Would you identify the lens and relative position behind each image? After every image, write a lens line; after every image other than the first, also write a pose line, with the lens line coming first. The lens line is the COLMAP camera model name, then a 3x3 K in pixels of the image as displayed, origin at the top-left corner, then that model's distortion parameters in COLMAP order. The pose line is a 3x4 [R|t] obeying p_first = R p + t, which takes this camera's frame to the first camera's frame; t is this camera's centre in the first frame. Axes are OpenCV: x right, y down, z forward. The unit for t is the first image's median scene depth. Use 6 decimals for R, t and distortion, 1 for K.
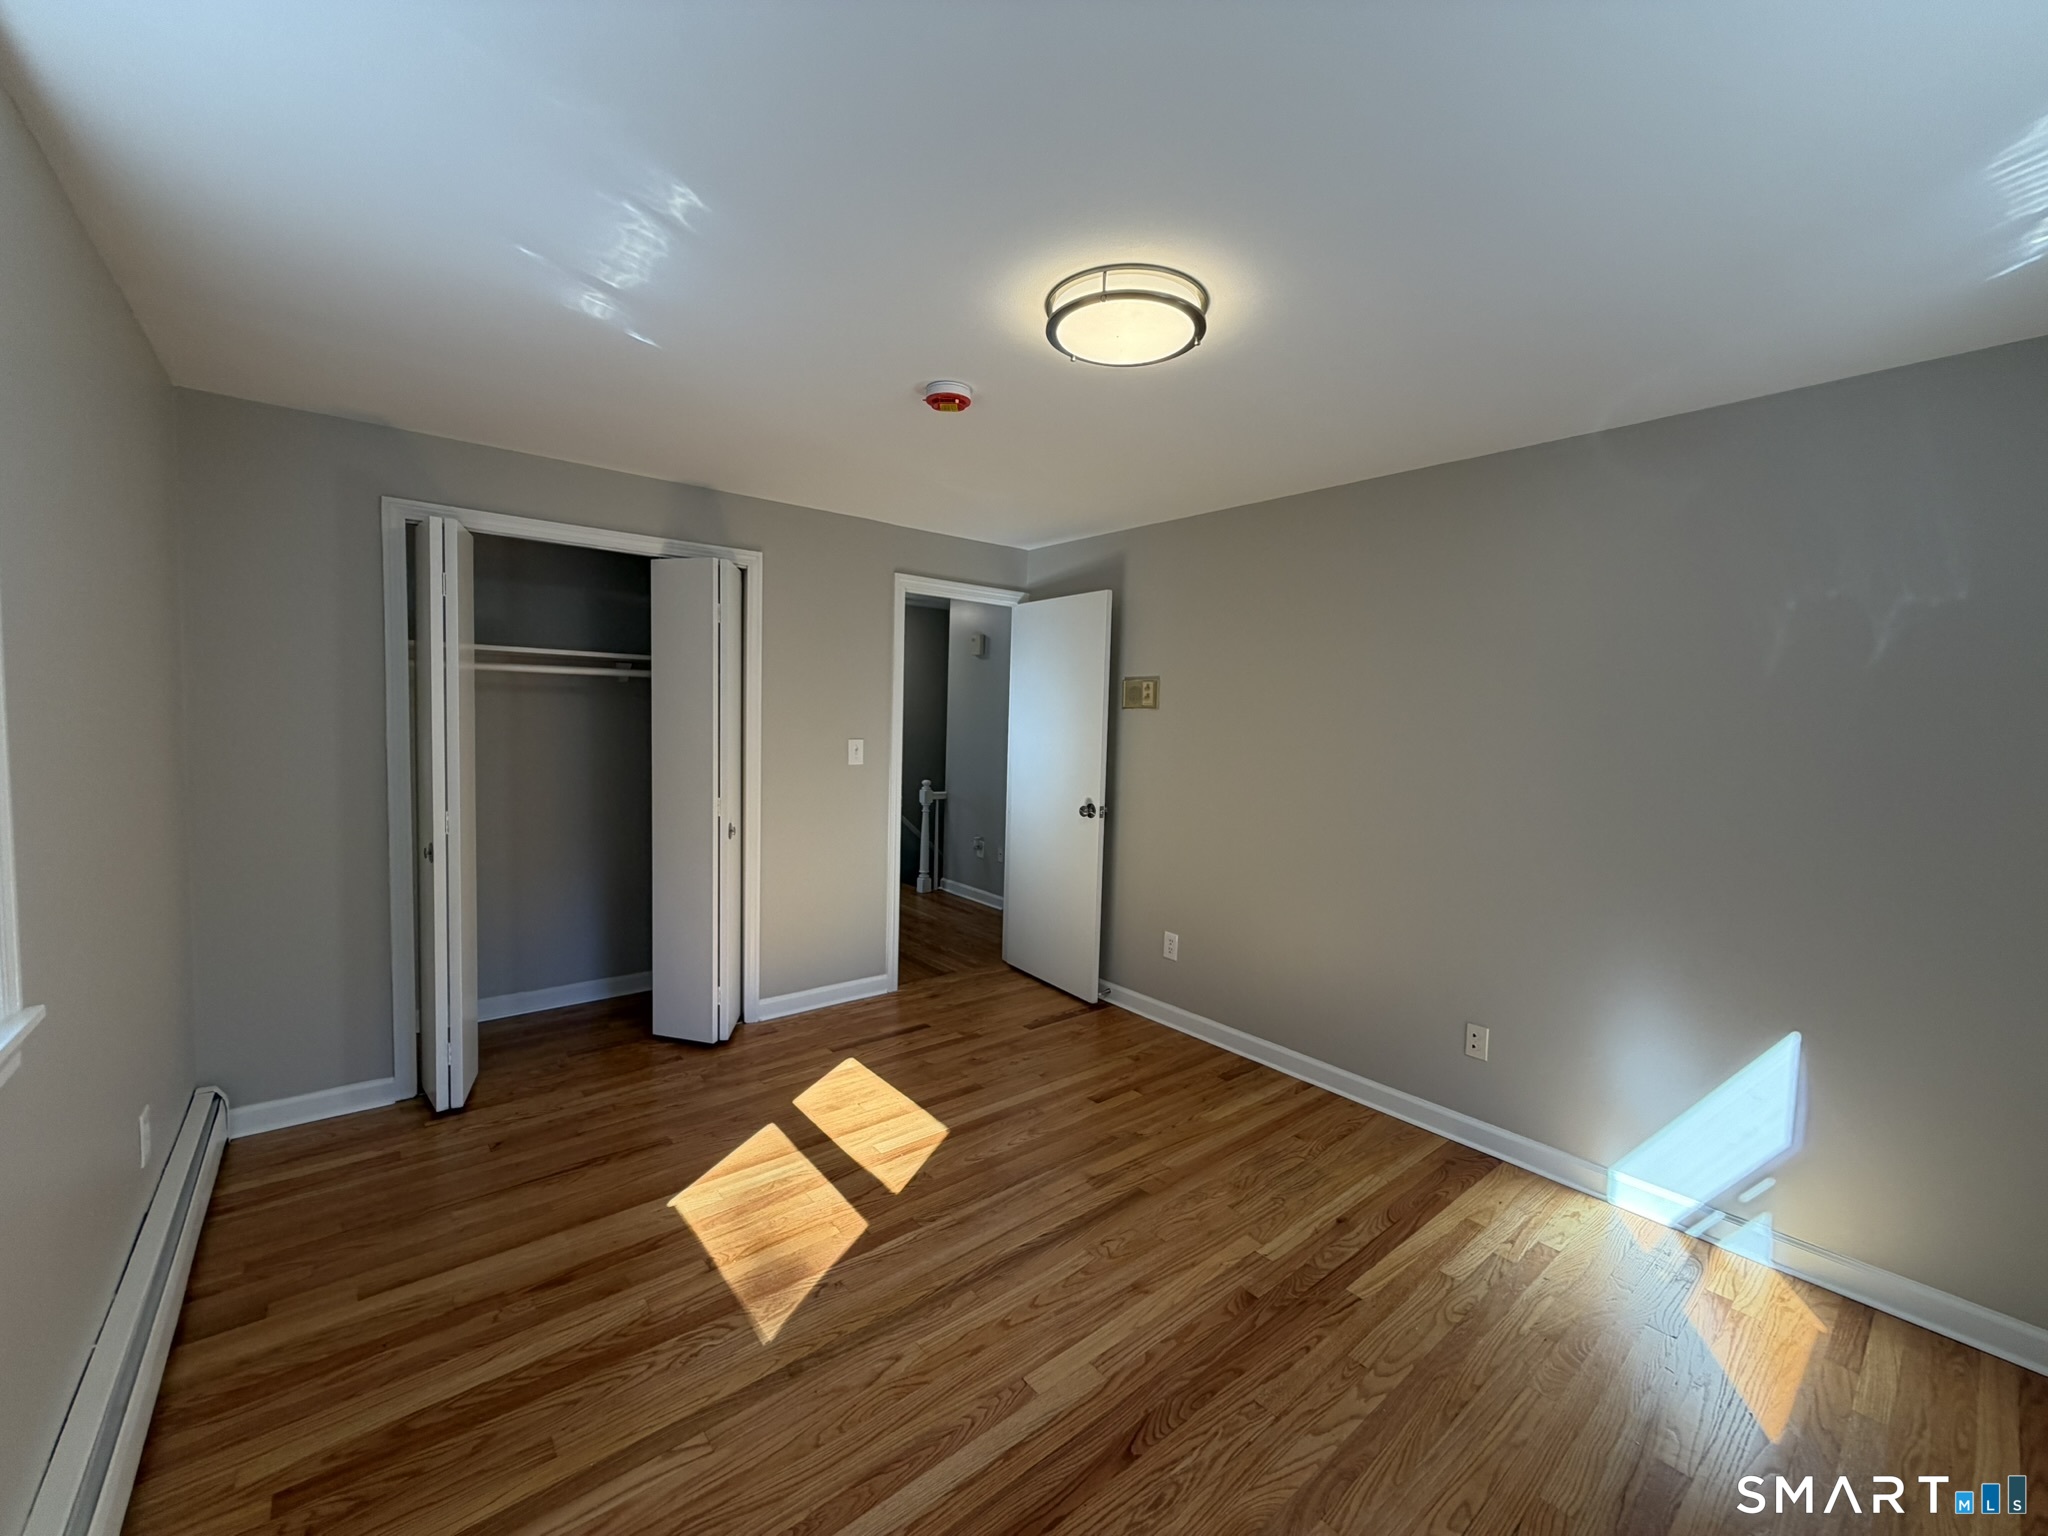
lens RADIAL K [[818.7, 0, 1018.3], [0, 818.7, 765.5], [0, 0, 1]] dist [-0.000723, 0.000105]
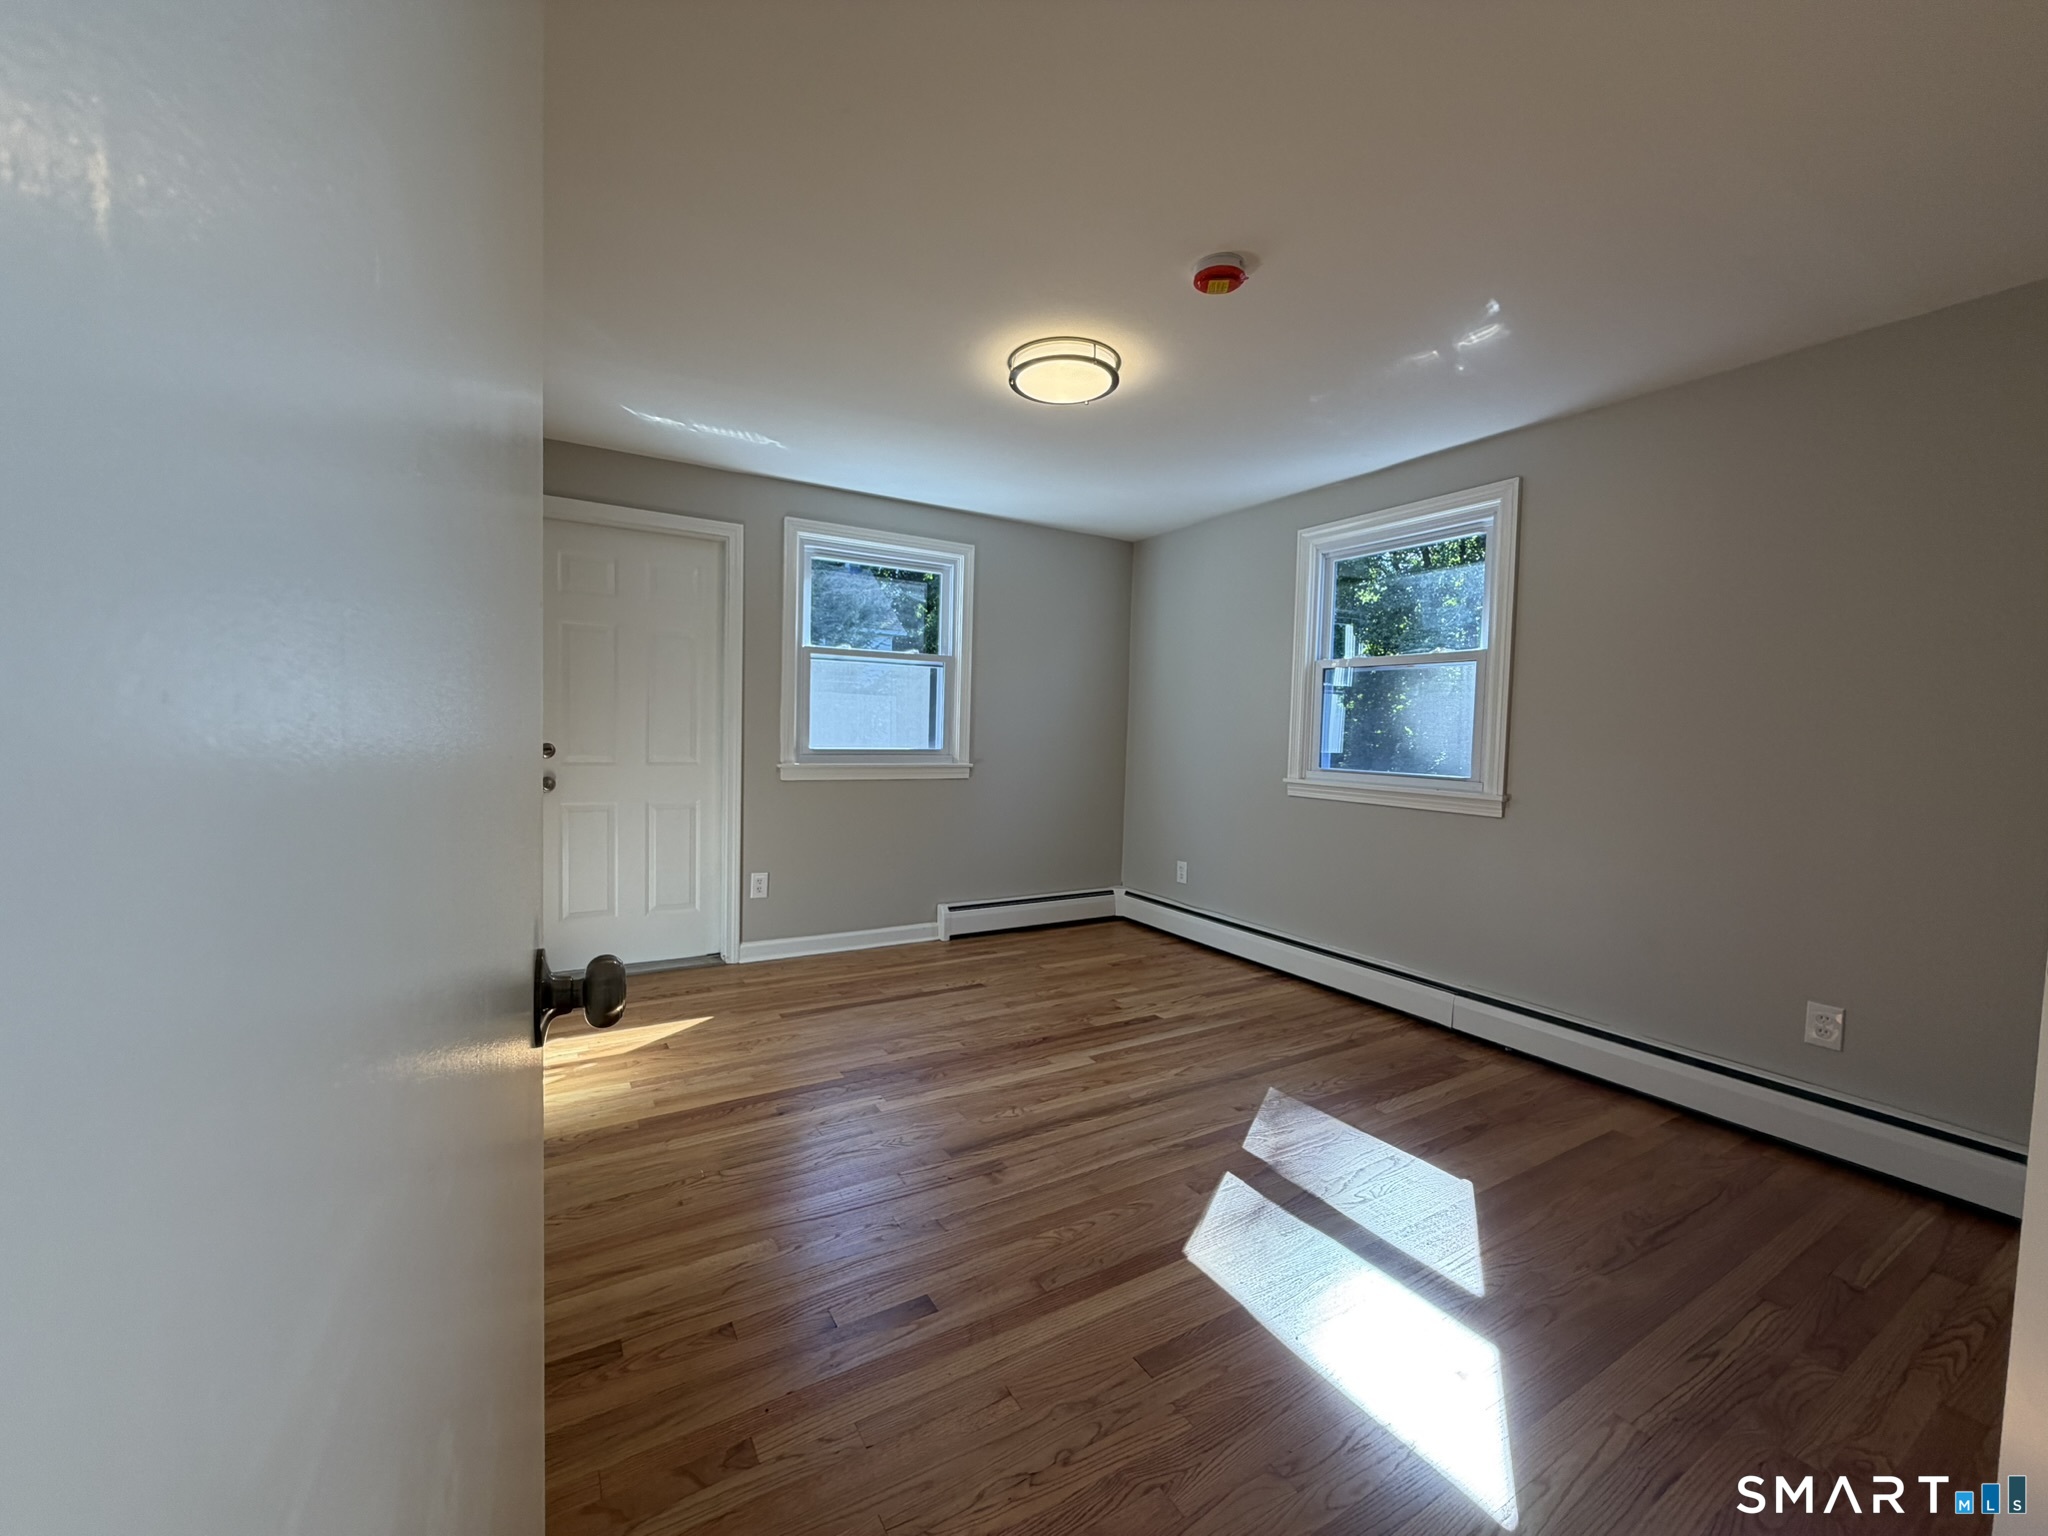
lens RADIAL K [[818.7, 0, 1018.3], [0, 818.7, 765.5], [0, 0, 1]] dist [-0.000723, 0.000105]
pose [[-0.987364, -0.060472, 0.146477, -0.034033], [-0.044043, 0.992627, 0.112920, -0.014548], [-0.152226, 0.105042, -0.982748, 2.069233]]
